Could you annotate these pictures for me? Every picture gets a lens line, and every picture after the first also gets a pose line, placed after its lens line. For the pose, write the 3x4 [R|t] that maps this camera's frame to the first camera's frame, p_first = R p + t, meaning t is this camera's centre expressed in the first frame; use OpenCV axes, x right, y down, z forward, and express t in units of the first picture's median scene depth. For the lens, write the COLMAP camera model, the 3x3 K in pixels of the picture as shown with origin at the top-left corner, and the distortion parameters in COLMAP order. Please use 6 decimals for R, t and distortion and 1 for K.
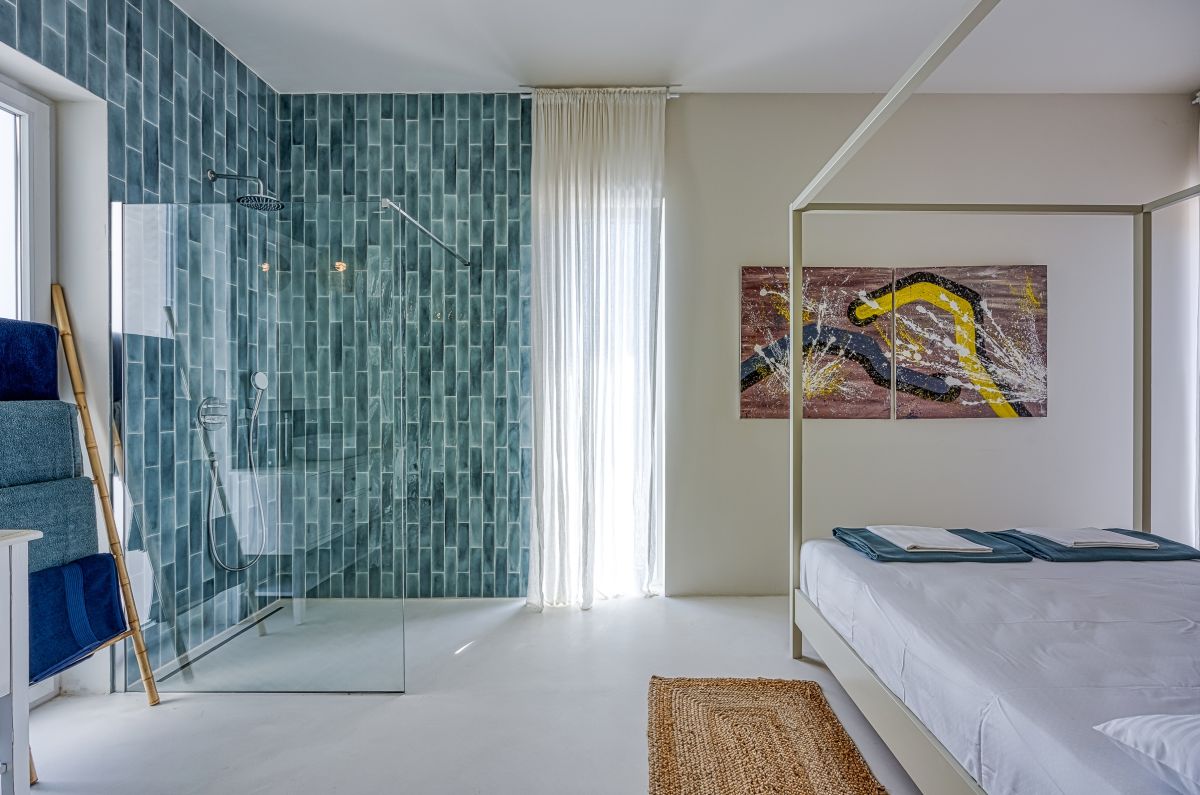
lens RADIAL K [[540.1, 0, 600.1], [0, 540.1, 398.6], [0, 0, 1]] dist [-0.002038, -0.000338]
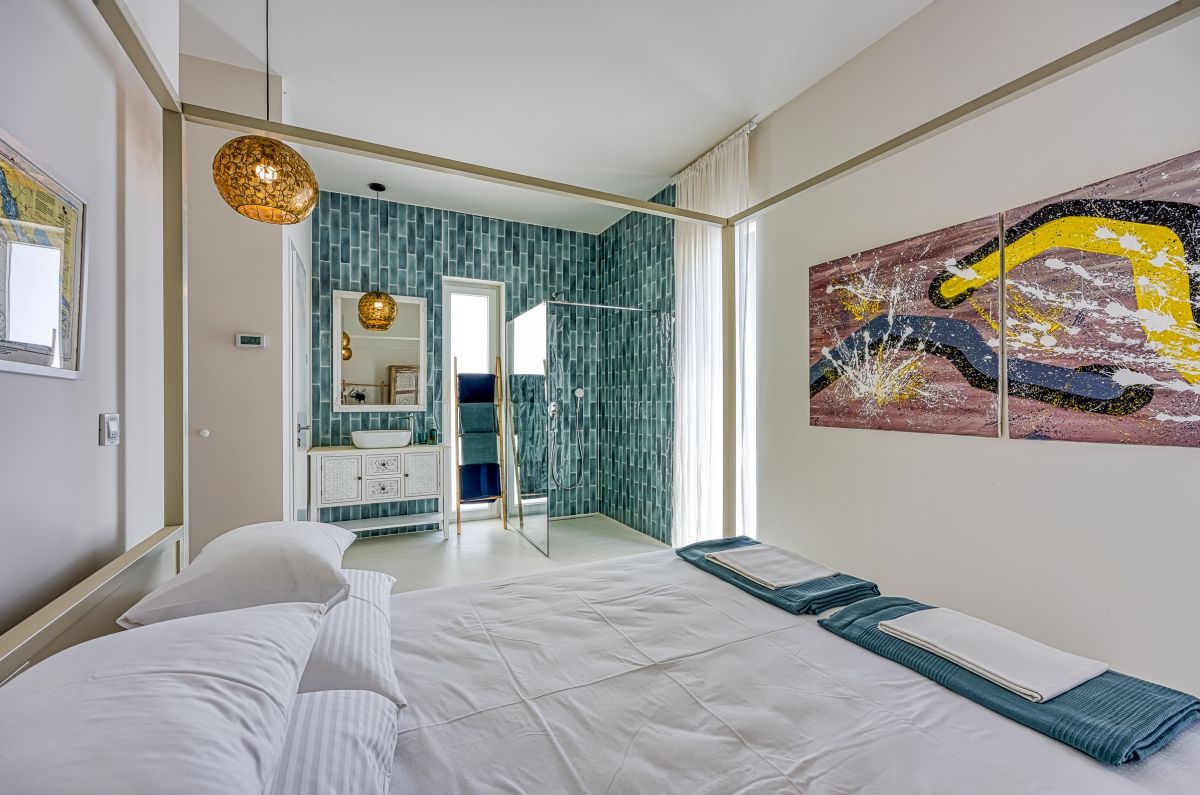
lens RADIAL K [[496.2, 0, 602.3], [0, 496.2, 398.4], [0, 0, 1]] dist [0.001040, 0.000213]
pose [[0.426464, -0.001385, -0.904503, 0.896909], [-0.002240, 0.999994, -0.002587, -0.008433], [0.904502, 0.003130, 0.426459, 0.290585]]
